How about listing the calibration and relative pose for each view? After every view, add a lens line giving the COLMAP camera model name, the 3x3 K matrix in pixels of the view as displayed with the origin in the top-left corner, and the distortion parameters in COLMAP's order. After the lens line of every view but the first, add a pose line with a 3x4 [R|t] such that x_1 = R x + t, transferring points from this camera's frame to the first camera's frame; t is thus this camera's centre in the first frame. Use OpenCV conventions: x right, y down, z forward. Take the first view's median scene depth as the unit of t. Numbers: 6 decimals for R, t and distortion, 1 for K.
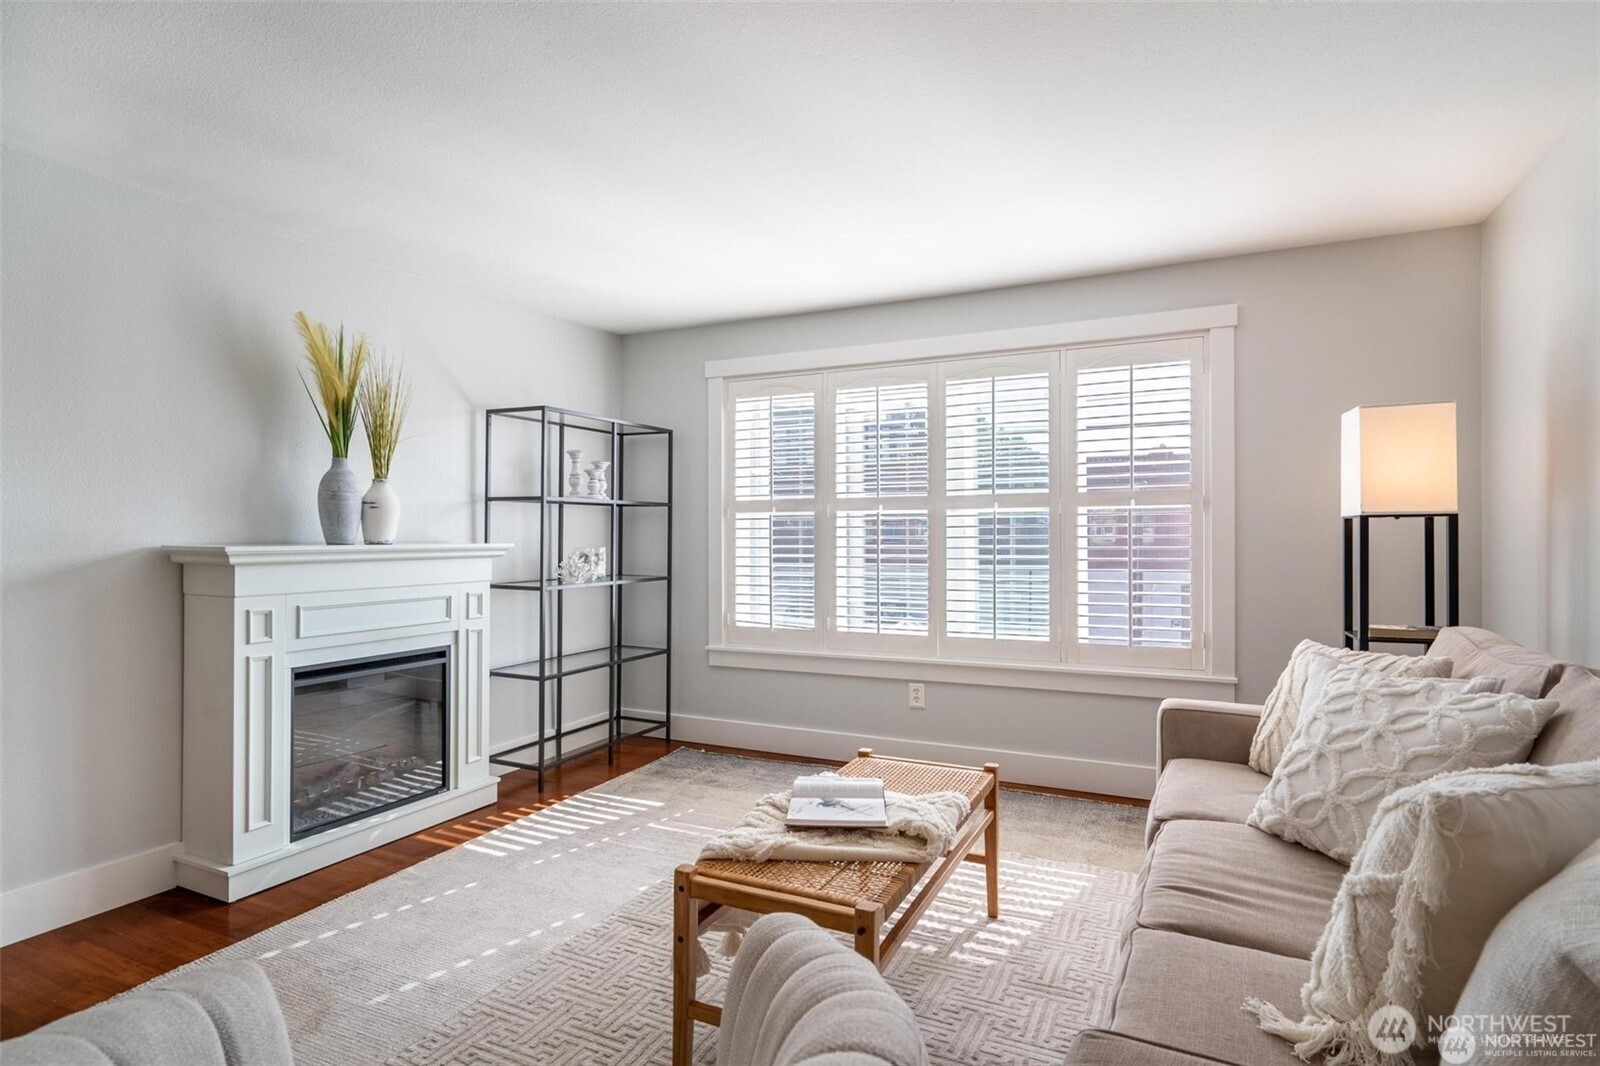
lens RADIAL K [[819.2, 0, 800.0], [0, 819.2, 533.0], [0, 0, 1]] dist [-0.002327, -0.000259]
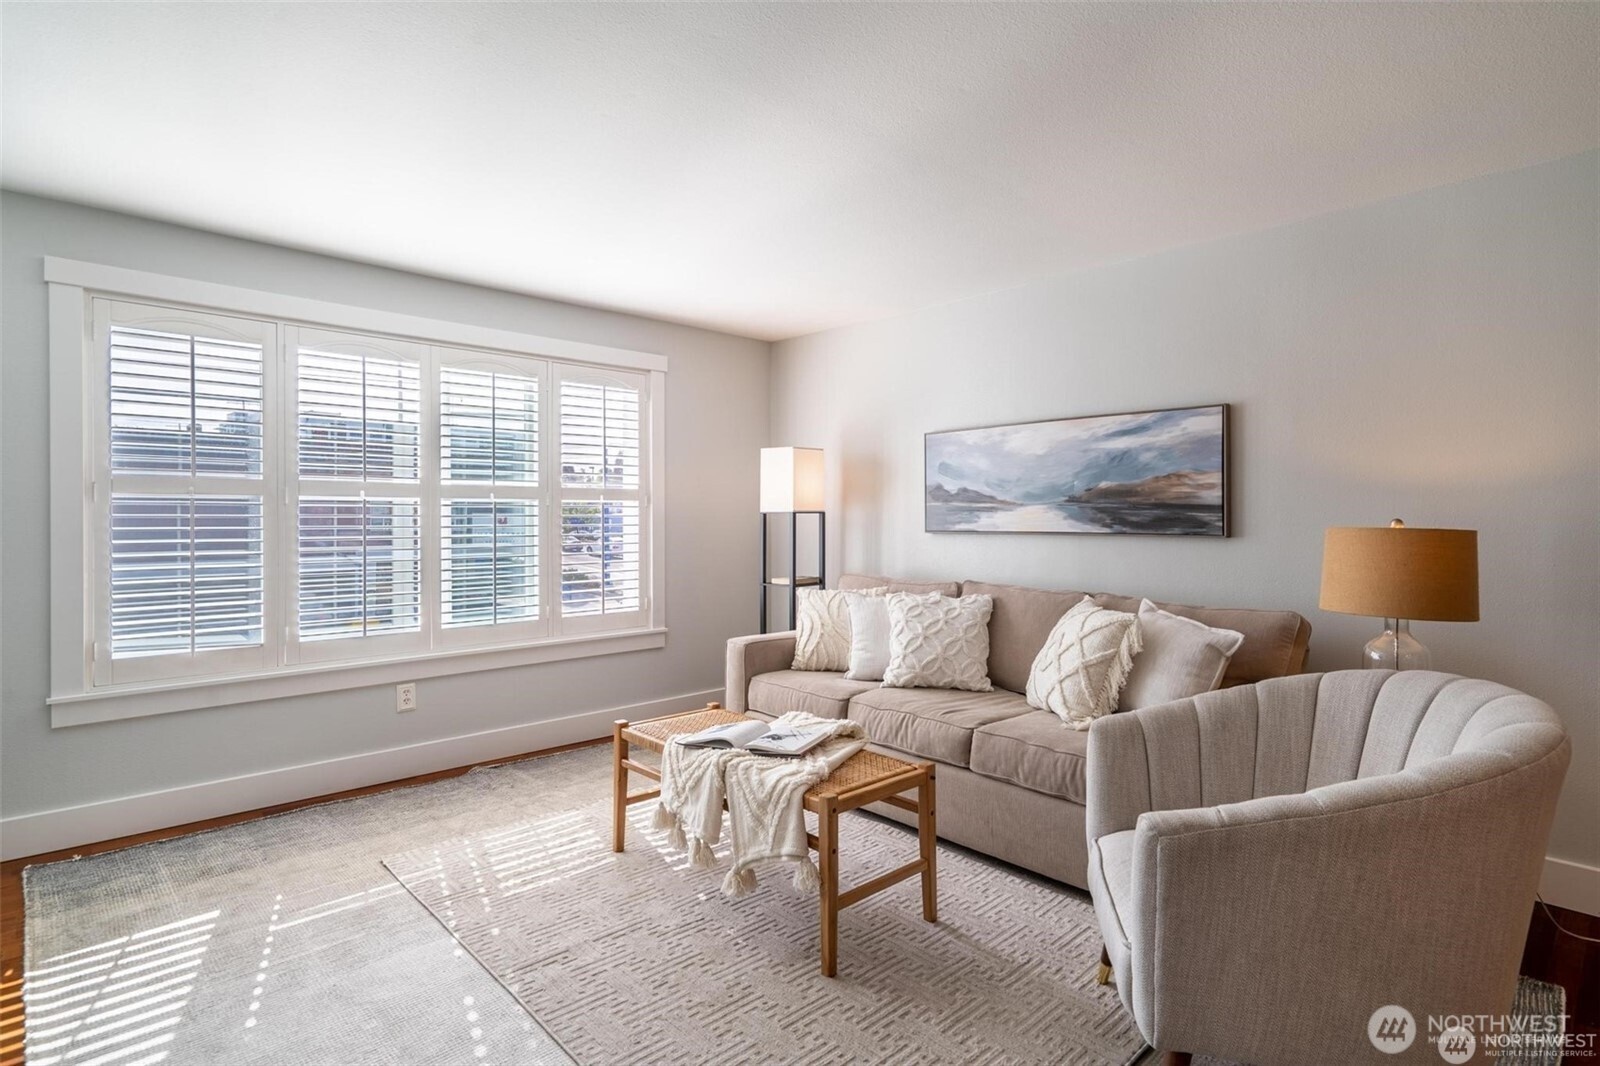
lens RADIAL K [[782.3, 0, 800.0], [0, 782.3, 533.0], [0, 0, 1]] dist [0.002611, 0.001026]
pose [[0.377057, -0.011524, 0.926118, -0.578812], [0.000870, 0.999927, 0.012088, 0.000874], [-0.926190, -0.003752, 0.377039, 0.281544]]
